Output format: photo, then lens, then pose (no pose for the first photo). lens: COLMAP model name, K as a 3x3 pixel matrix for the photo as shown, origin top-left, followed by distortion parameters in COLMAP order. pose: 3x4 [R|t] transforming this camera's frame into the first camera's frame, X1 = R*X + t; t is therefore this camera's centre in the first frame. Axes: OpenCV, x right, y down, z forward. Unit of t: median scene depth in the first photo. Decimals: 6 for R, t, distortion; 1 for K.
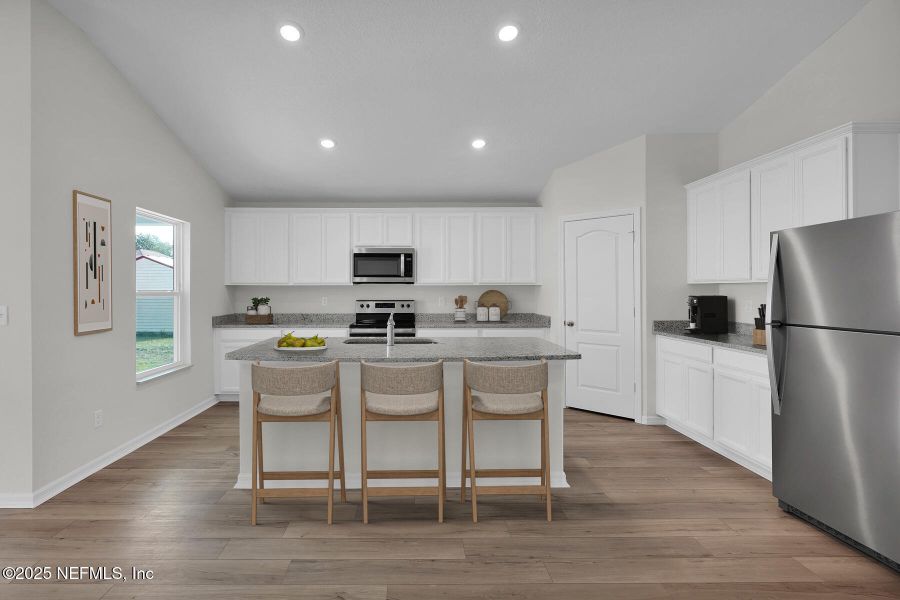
lens RADIAL K [[418.3, 0, 450.0], [0, 418.3, 300.0], [0, 0, 1]] dist [0.001032, 0.000225]
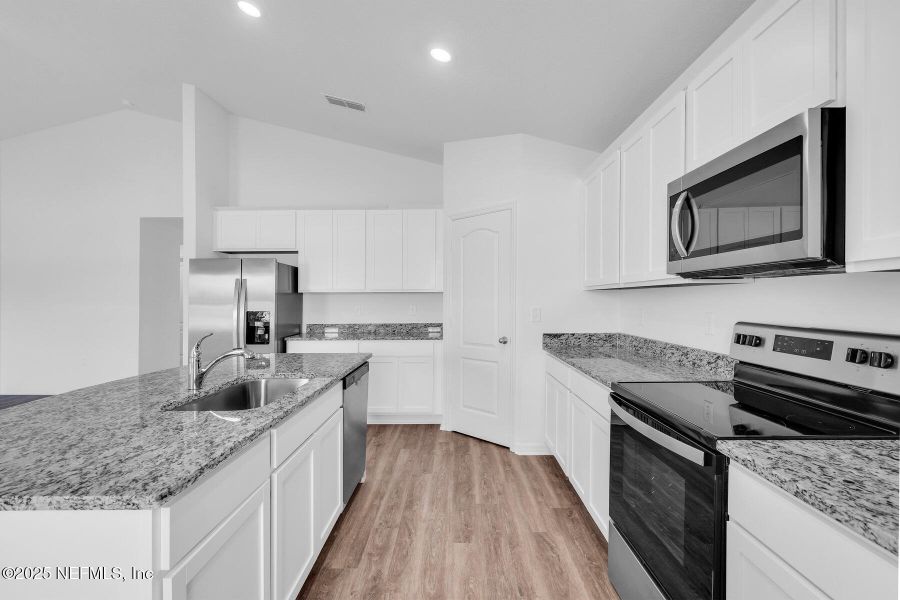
lens RADIAL K [[418.3, 0, 450.0], [0, 418.3, 300.0], [0, 0, 1]] dist [0.001032, 0.000225]
pose [[-0.025690, 0.010646, -0.999613, 0.145347], [-0.023994, 0.999649, 0.011263, -0.017100], [0.999382, 0.024274, -0.025425, 0.789601]]
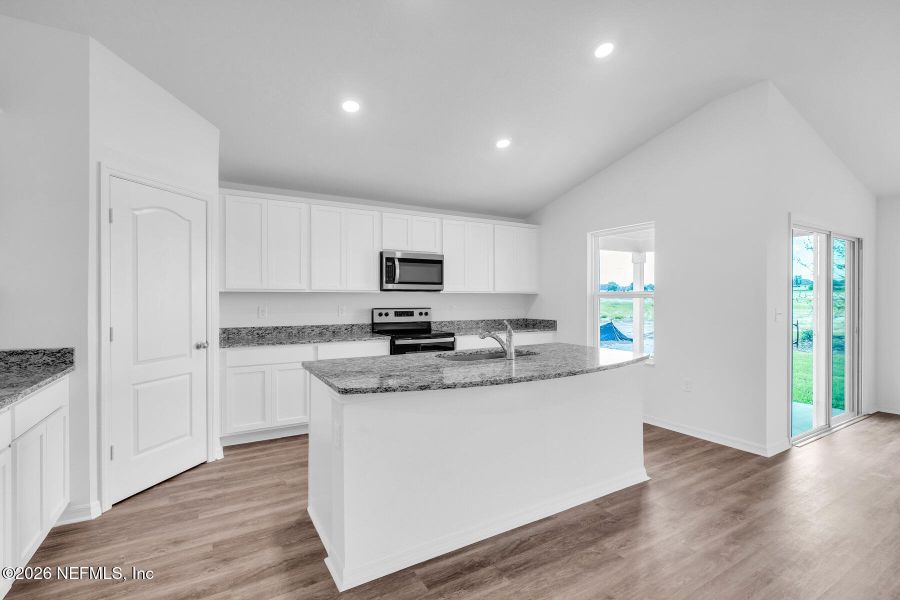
lens RADIAL K [[418.3, 0, 450.0], [0, 418.3, 300.0], [0, 0, 1]] dist [0.001032, 0.000225]
pose [[0.878865, 0.004109, 0.477052, -0.530940], [0.006575, 0.999764, -0.020724, 0.002484], [-0.477025, 0.021350, 0.878631, 0.126747]]
